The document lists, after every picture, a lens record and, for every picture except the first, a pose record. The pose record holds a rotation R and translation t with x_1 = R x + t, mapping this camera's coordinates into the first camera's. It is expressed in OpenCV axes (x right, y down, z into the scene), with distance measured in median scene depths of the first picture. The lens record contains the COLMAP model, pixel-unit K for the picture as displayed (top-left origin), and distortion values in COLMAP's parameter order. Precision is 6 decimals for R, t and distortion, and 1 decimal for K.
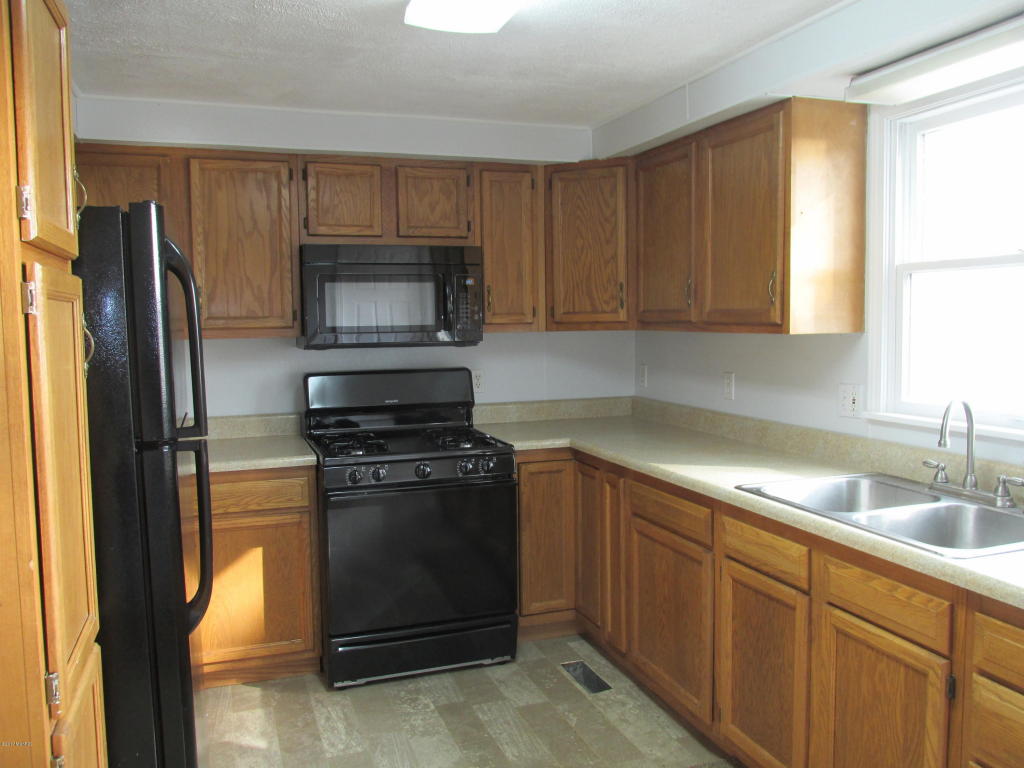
lens RADIAL K [[850.4, 0, 512.0], [0, 850.4, 384.0], [0, 0, 1]] dist [-0.018148, -0.006281]
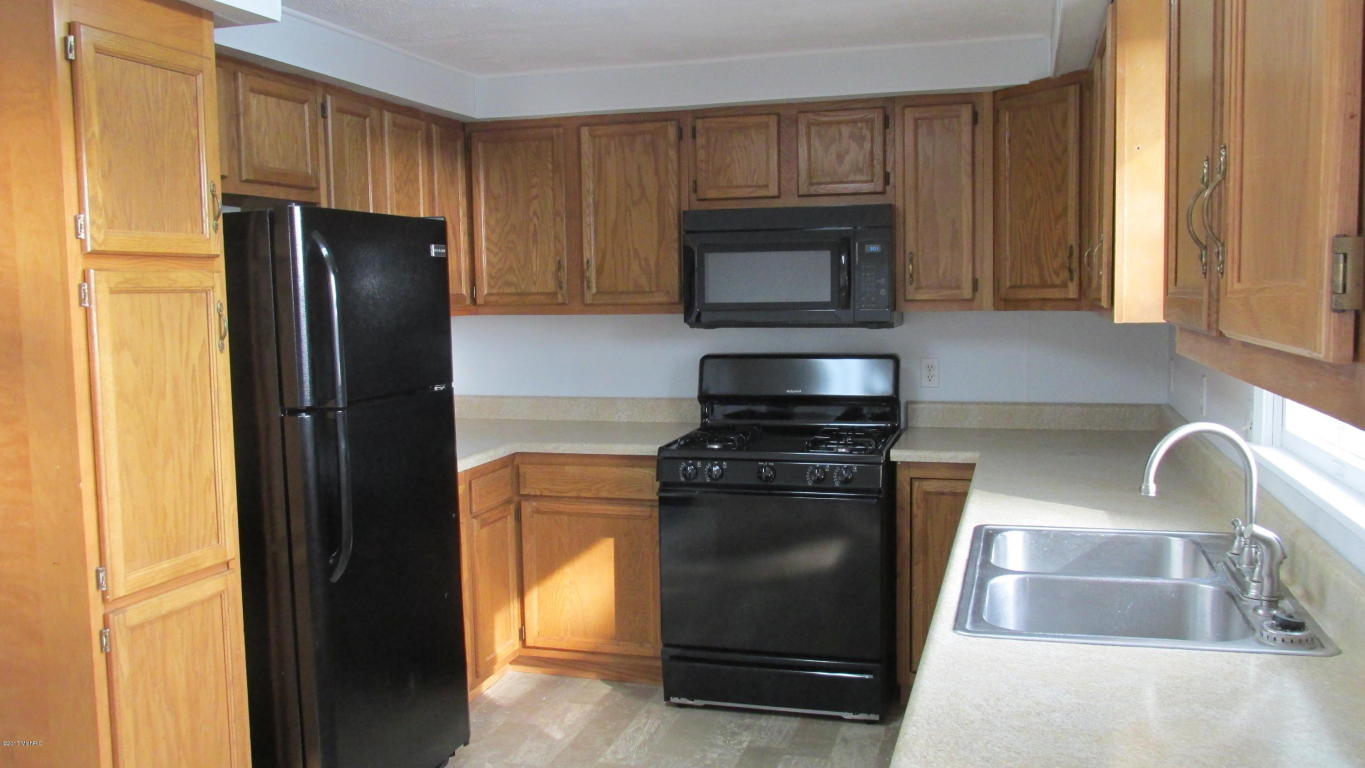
lens RADIAL K [[1138.0, 0, 682.5], [0, 1138.0, 384.0], [0, 0, 1]] dist [-0.008277, 0.000026]
pose [[0.810601, 0.051224, -0.583354, 0.455720], [-0.041524, 0.998687, 0.029995, -0.017316], [0.584125, -0.000091, 0.811664, 0.019257]]
